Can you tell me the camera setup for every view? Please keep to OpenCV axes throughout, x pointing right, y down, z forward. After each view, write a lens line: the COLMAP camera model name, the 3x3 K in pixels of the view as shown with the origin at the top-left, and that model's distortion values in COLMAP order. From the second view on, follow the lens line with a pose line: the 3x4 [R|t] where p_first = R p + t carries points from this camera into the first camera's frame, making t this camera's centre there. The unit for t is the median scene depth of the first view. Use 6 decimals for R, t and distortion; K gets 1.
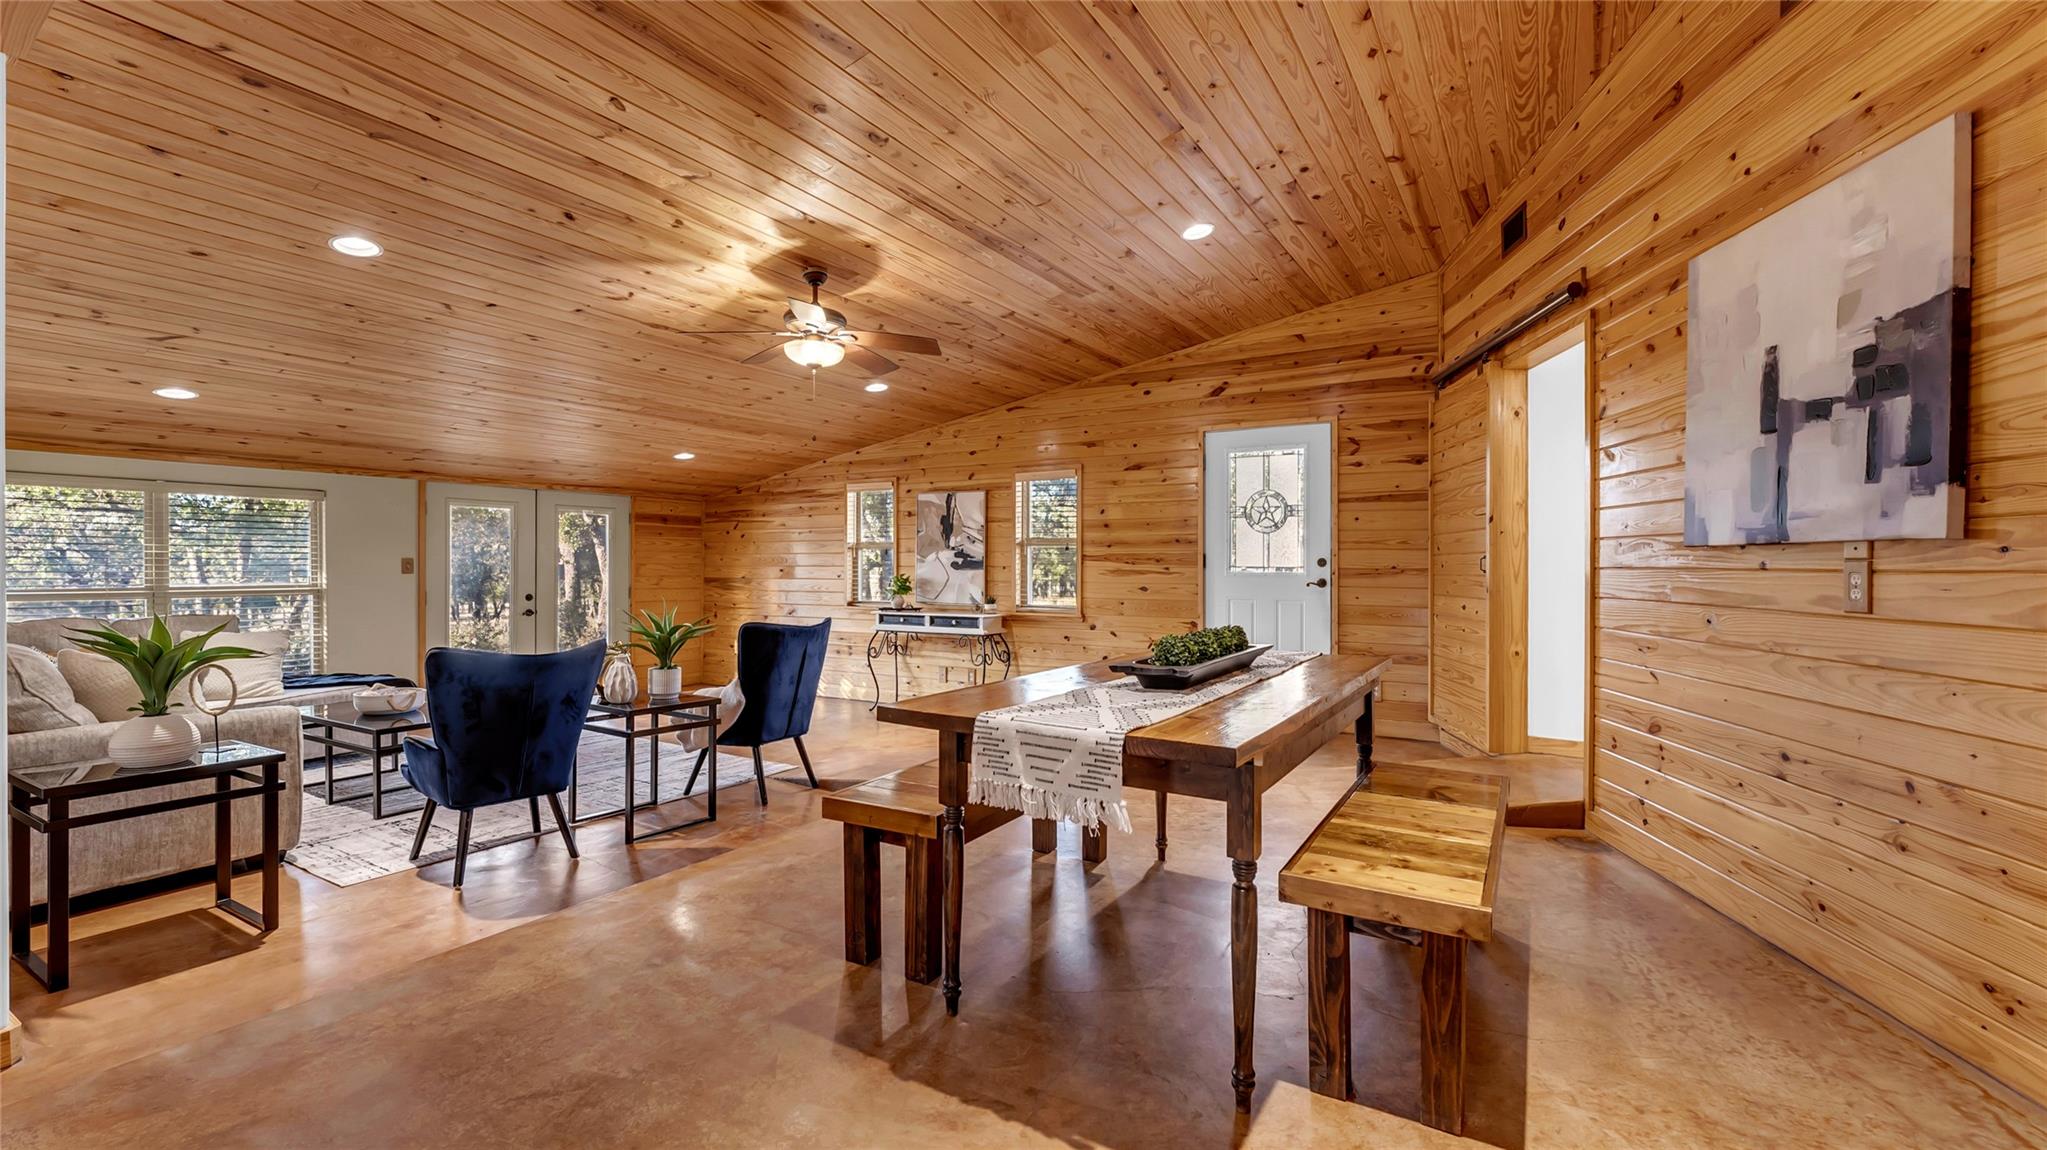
lens RADIAL K [[838.8, 0, 1022.8], [0, 838.8, 572.3], [0, 0, 1]] dist [-0.004742, 0.000385]
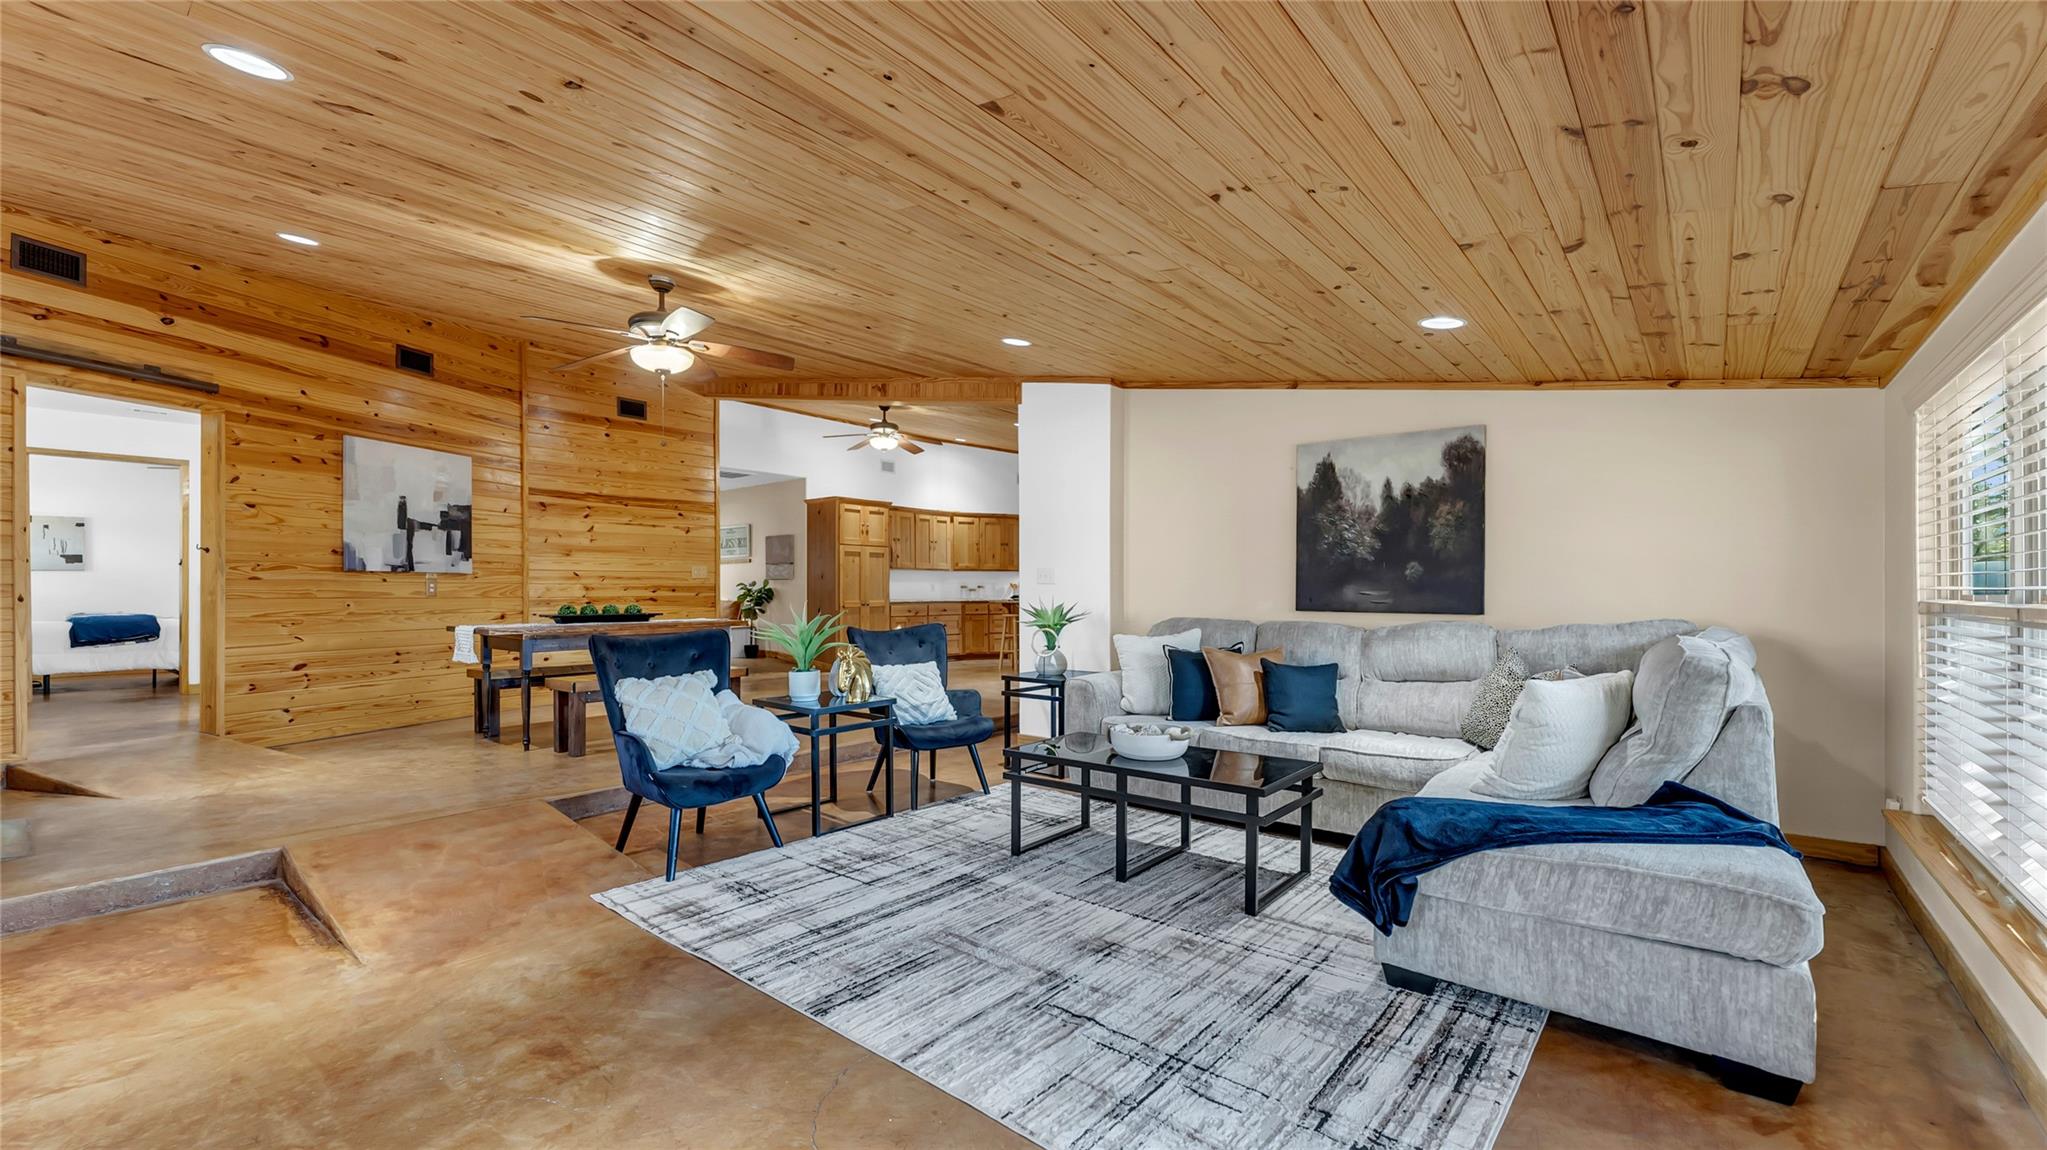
lens RADIAL K [[838.8, 0, 1039.4], [0, 838.8, 580.8], [0, 0, 1]] dist [-0.004742, 0.000385]
pose [[-0.990138, 0.006429, 0.139949, -1.539375], [0.005258, 0.999948, -0.008737, 0.029721], [-0.139998, -0.007915, -0.990120, 3.546312]]
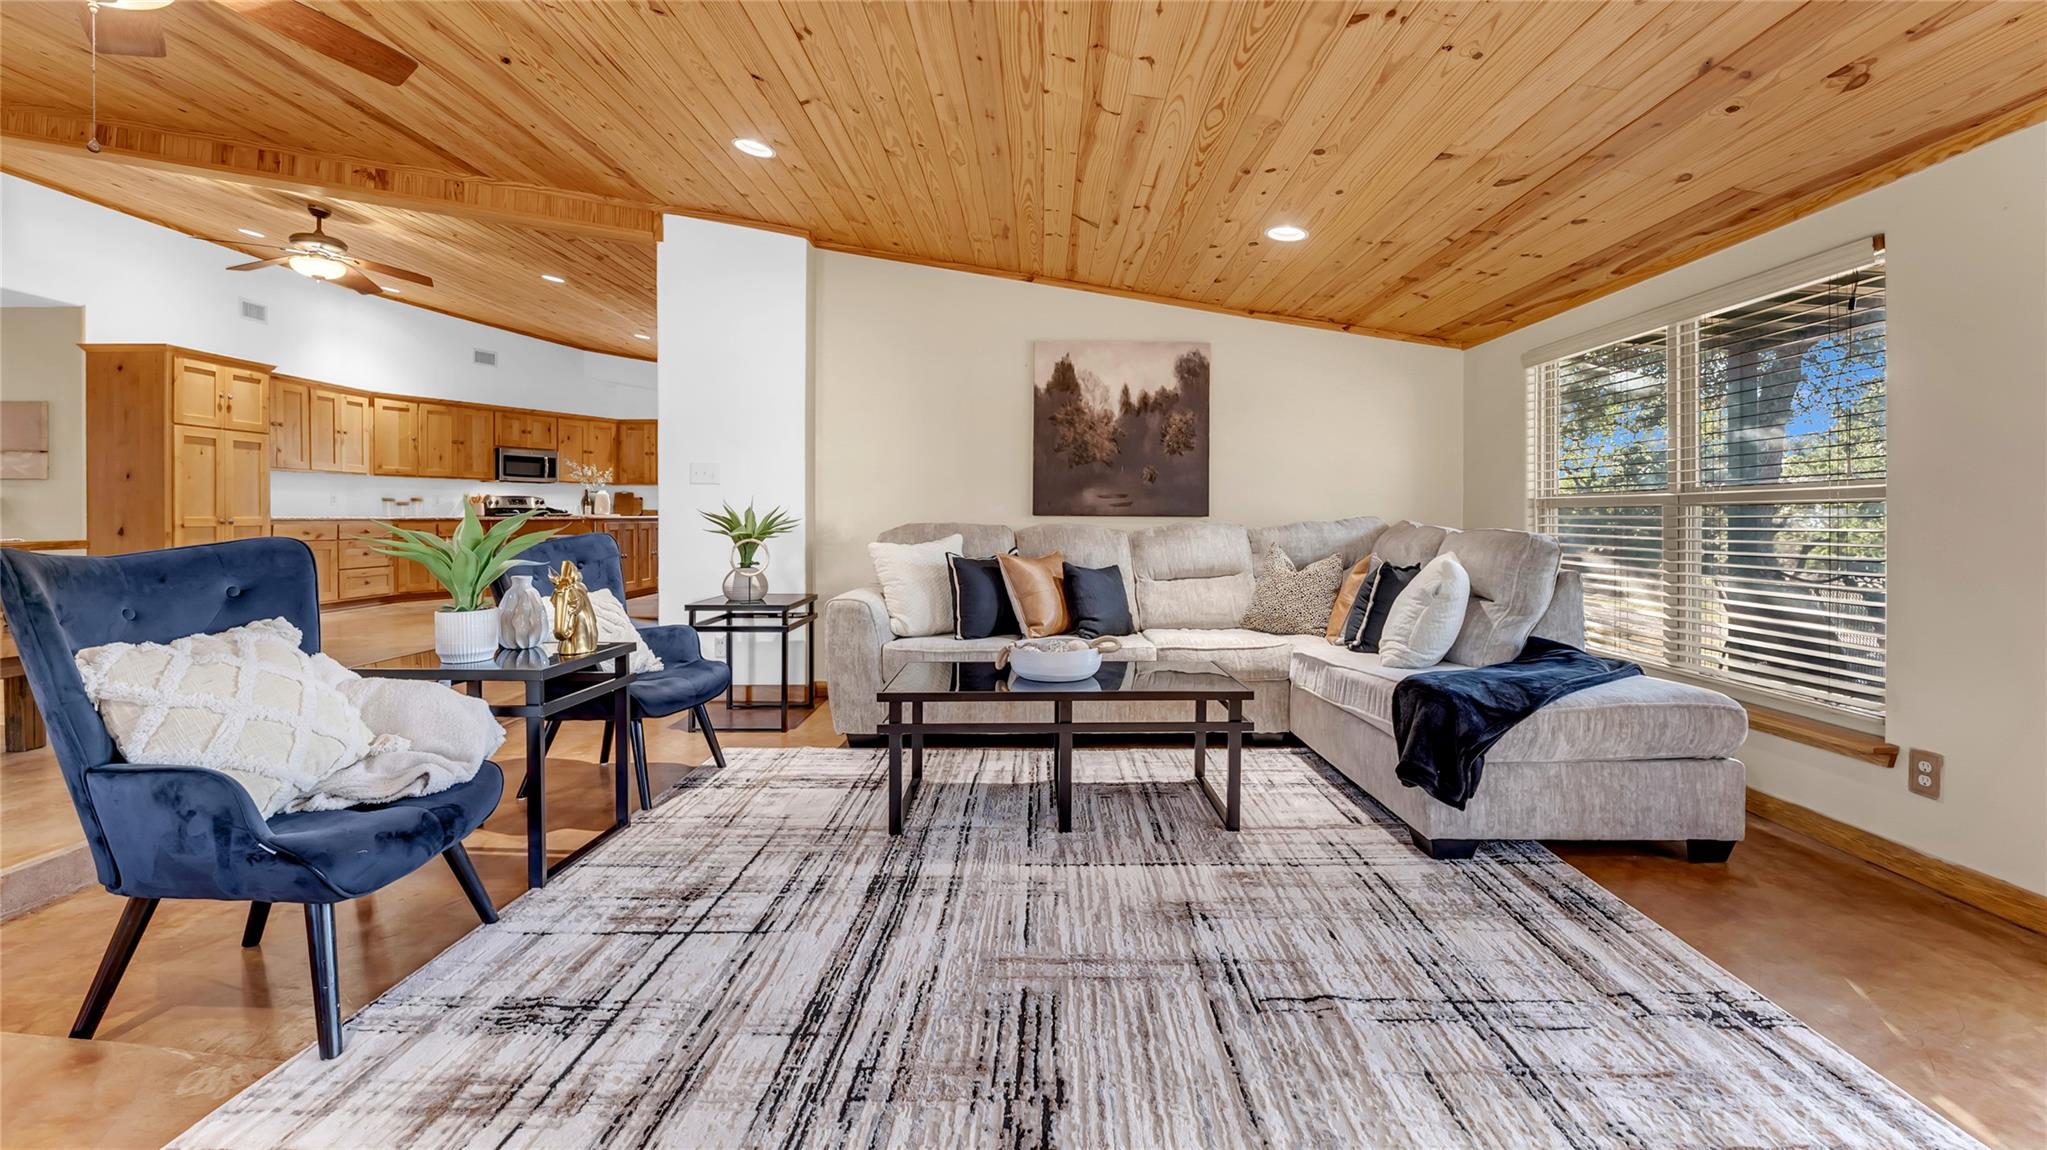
lens RADIAL K [[838.8, 0, 1060.6], [0, 838.8, 514.9], [0, 0, 1]] dist [-0.004742, 0.000385]
pose [[-0.848168, 0.001579, -0.529725, -0.846812], [0.000661, 0.999998, 0.001922, 0.087857], [0.529727, 0.001280, -0.848168, 3.091387]]
